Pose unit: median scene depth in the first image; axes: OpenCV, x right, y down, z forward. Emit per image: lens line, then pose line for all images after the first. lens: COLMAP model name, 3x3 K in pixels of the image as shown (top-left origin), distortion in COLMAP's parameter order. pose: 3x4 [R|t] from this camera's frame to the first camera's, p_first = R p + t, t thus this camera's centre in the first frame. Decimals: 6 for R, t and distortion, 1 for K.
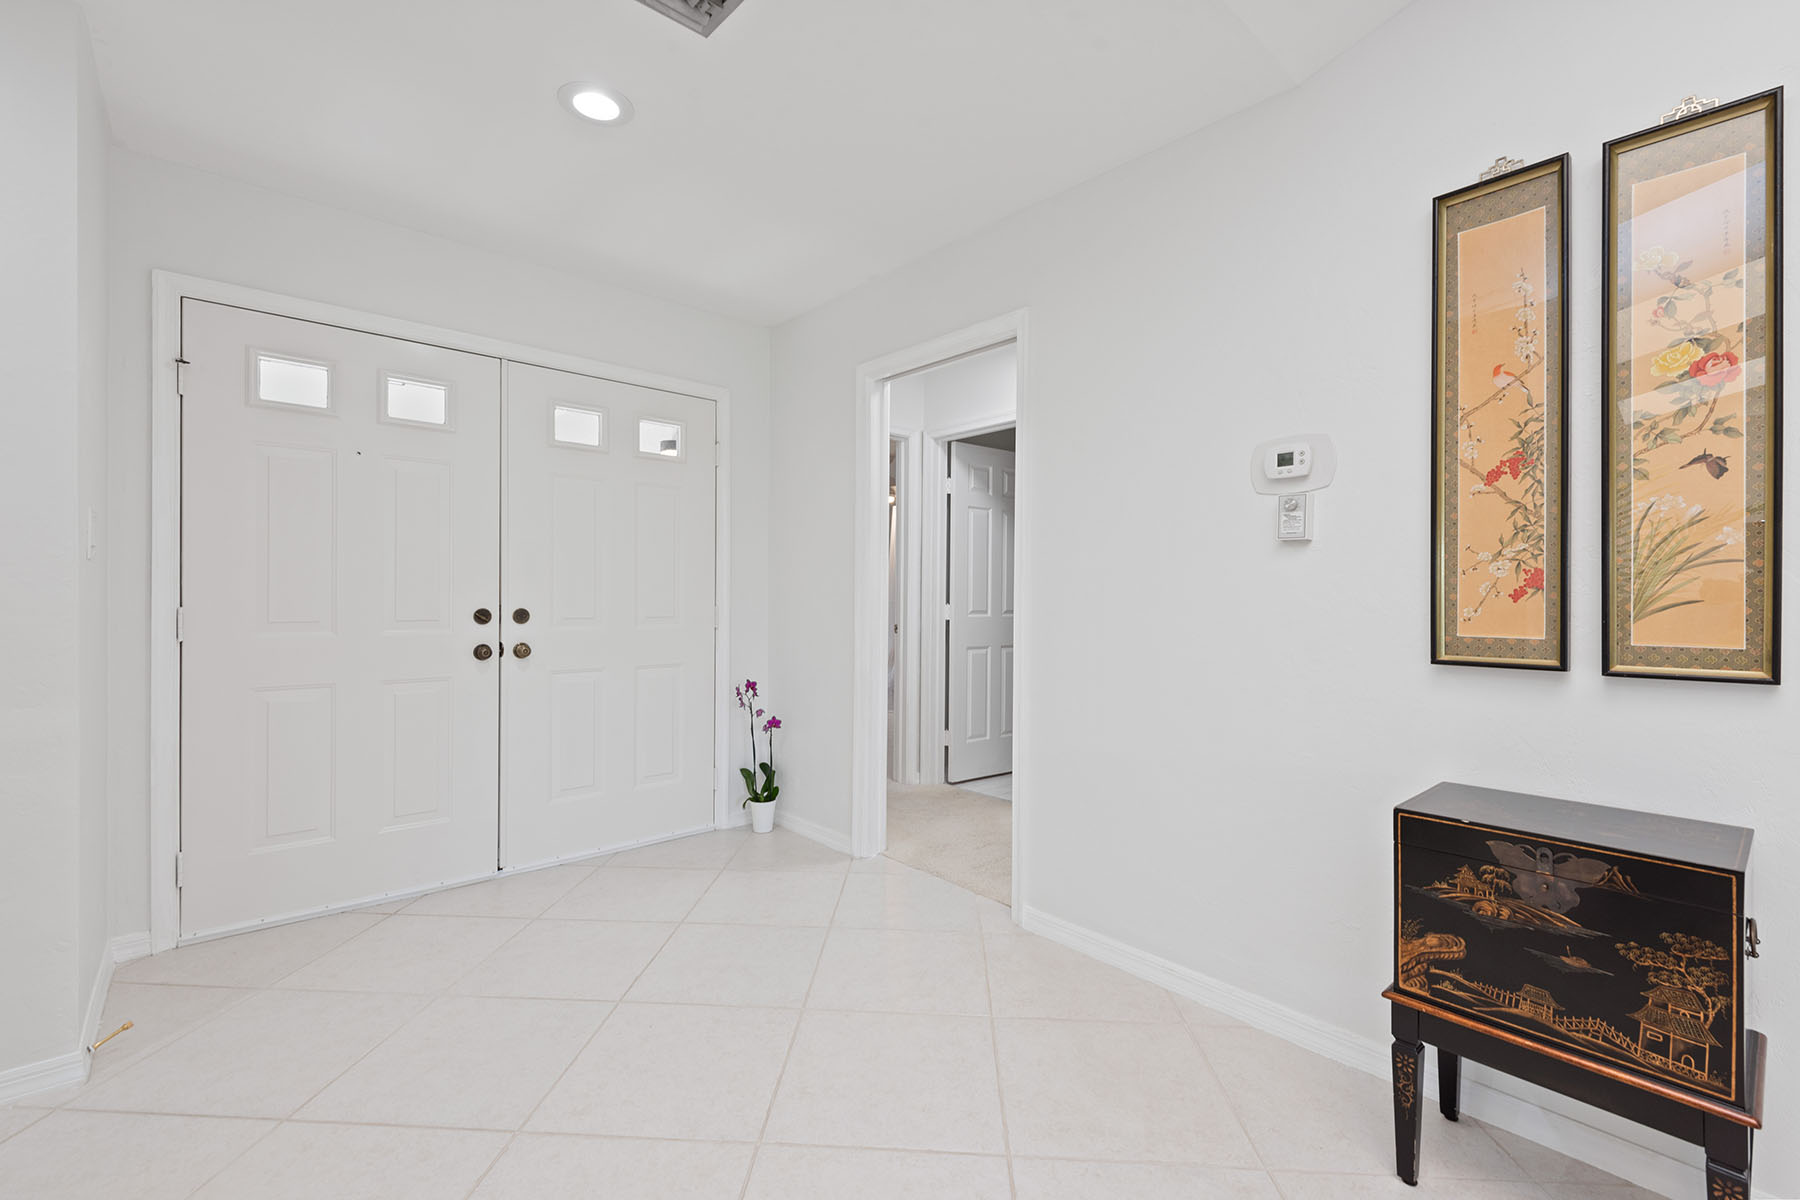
lens RADIAL K [[778.8, 0, 898.5], [0, 778.8, 592.0], [0, 0, 1]] dist [0.012754, -0.000281]
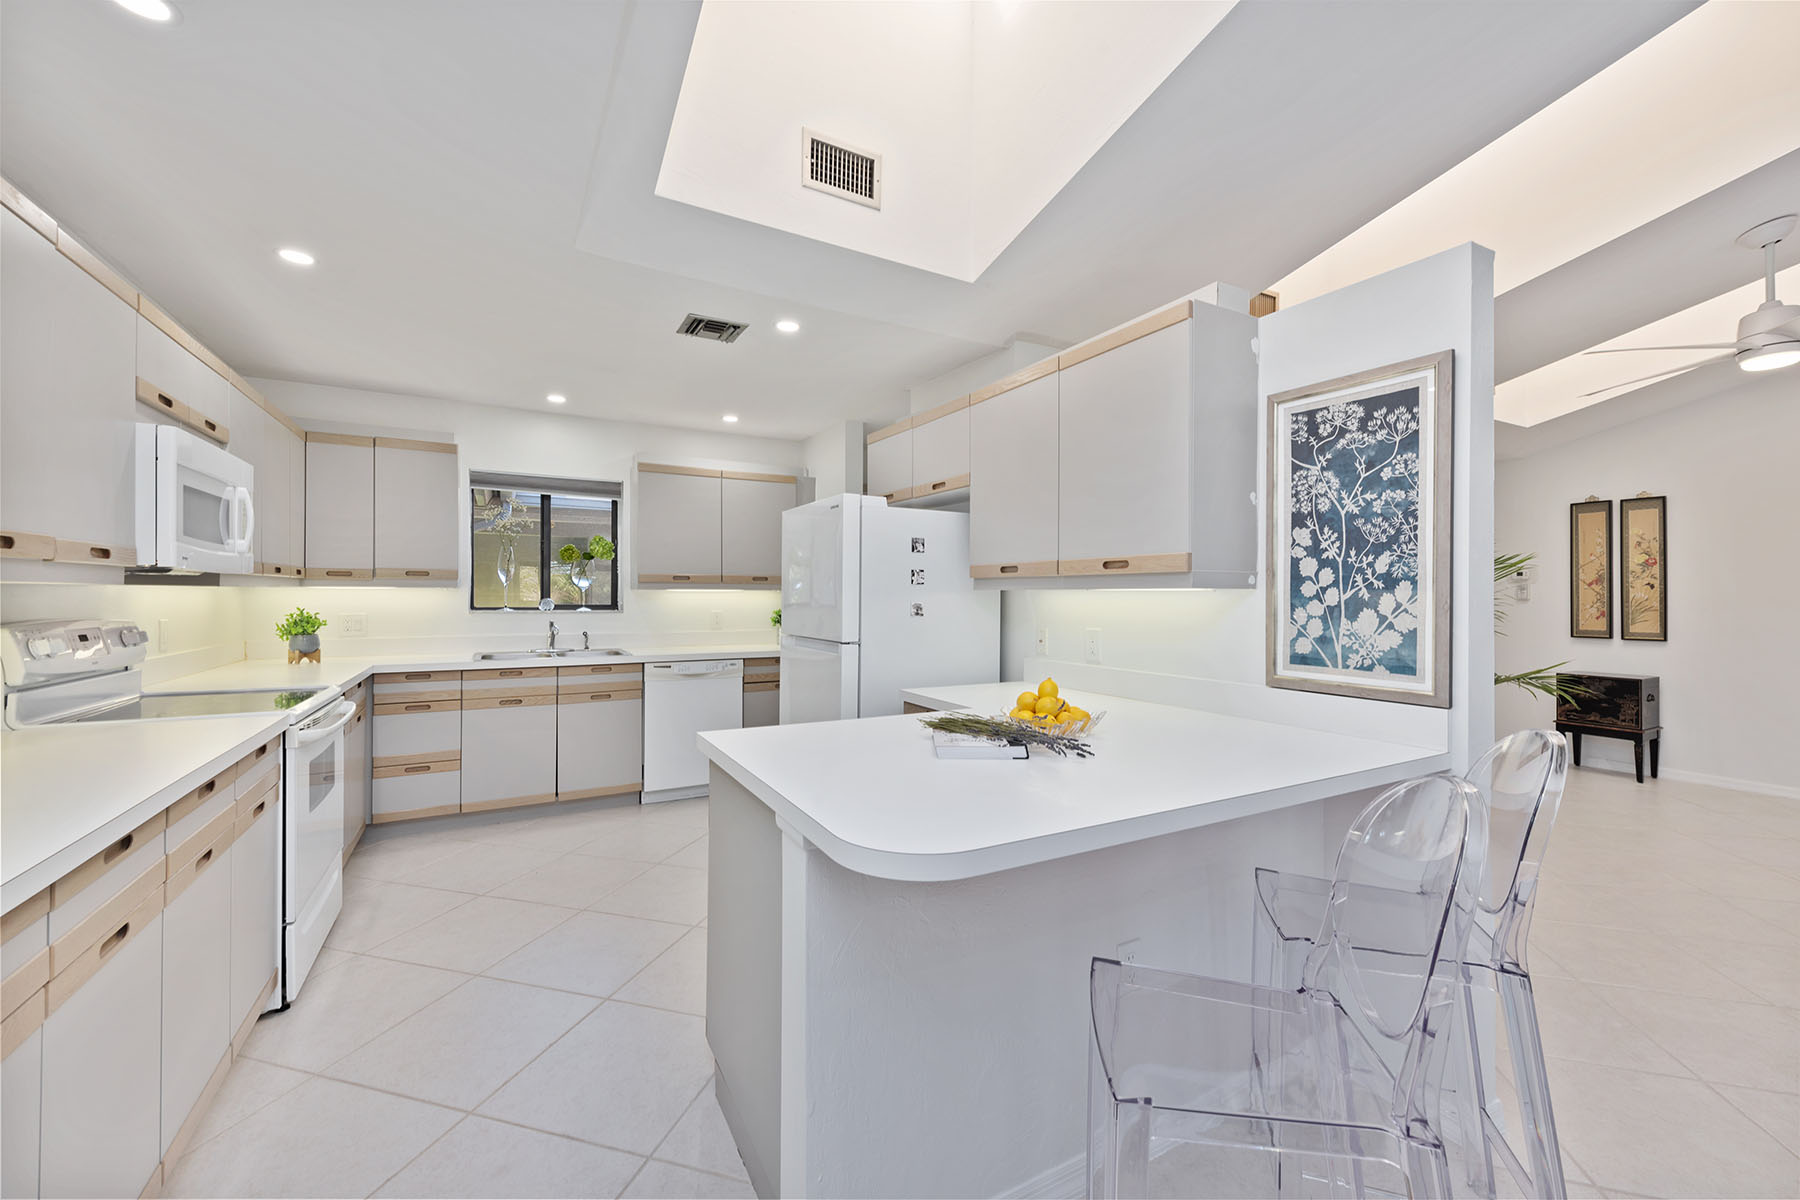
lens RADIAL K [[709.4, 0, 898.2], [0, 709.4, 593.5], [0, 0, 1]] dist [0.025092, -0.005698]
pose [[0.977493, -0.008131, -0.210811, -1.772661], [0.009939, 0.999922, 0.007520, -0.176131], [0.210733, -0.009446, 0.977498, -3.133223]]
